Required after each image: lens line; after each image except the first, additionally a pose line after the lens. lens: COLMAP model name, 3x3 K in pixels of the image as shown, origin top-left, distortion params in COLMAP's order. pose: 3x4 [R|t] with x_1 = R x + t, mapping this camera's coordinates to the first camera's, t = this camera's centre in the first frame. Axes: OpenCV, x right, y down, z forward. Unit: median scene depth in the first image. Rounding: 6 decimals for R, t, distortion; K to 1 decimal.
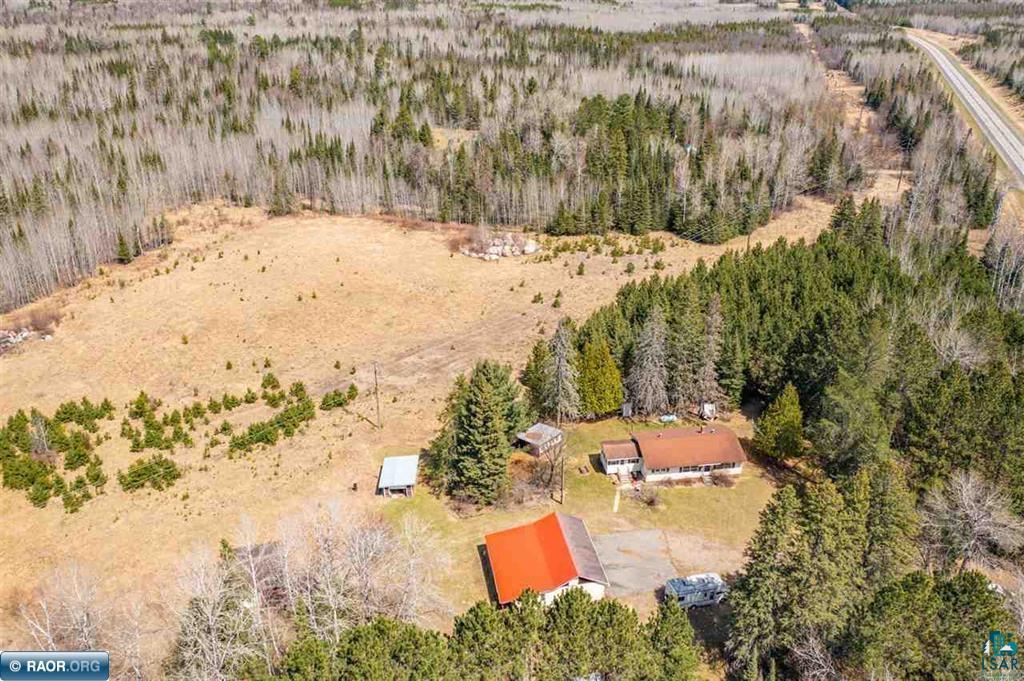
lens RADIAL K [[811.6, 0, 512.0], [0, 811.6, 340.5], [0, 0, 1]] dist [-0.012397, -0.003369]
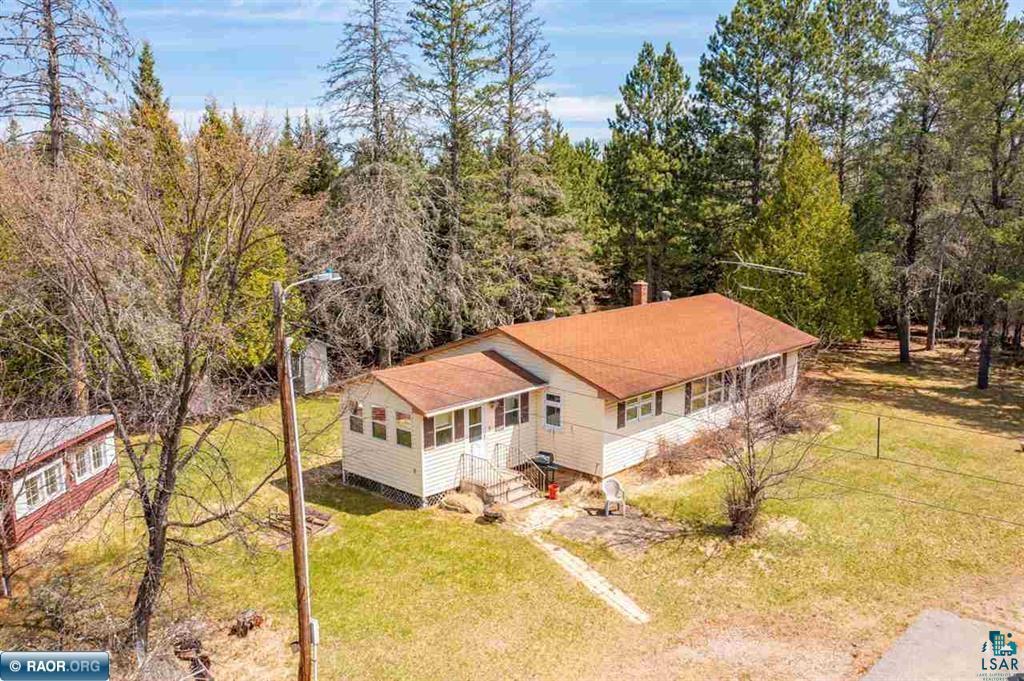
lens RADIAL K [[811.6, 0, 512.0], [0, 811.6, 340.5], [0, 0, 1]] dist [-0.012397, -0.003369]
pose [[0.770673, -0.097969, 0.629654, 0.005721], [0.271147, 0.944612, -0.184900, 0.087216], [-0.576665, 0.313226, 0.754551, 0.421285]]
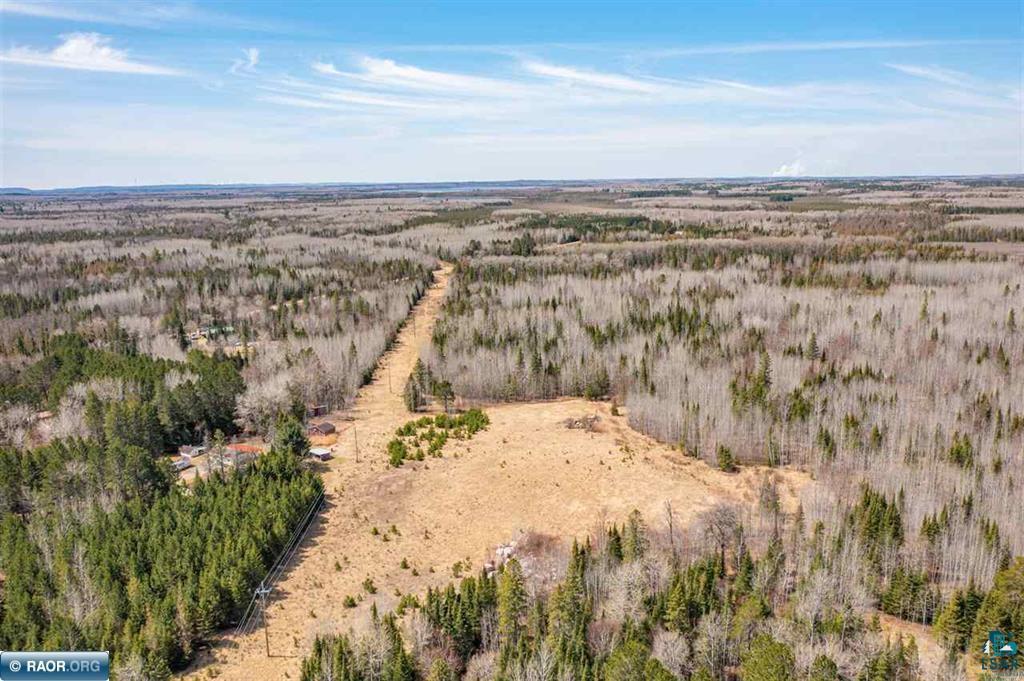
lens RADIAL K [[811.6, 0, 512.0], [0, 811.6, 340.5], [0, 0, 1]] dist [-0.012397, -0.003369]
pose [[-0.683078, 0.144469, -0.715915, 0.567040], [-0.324036, 0.818531, 0.474350, -0.707994], [0.654527, 0.556000, -0.512307, 1.216057]]
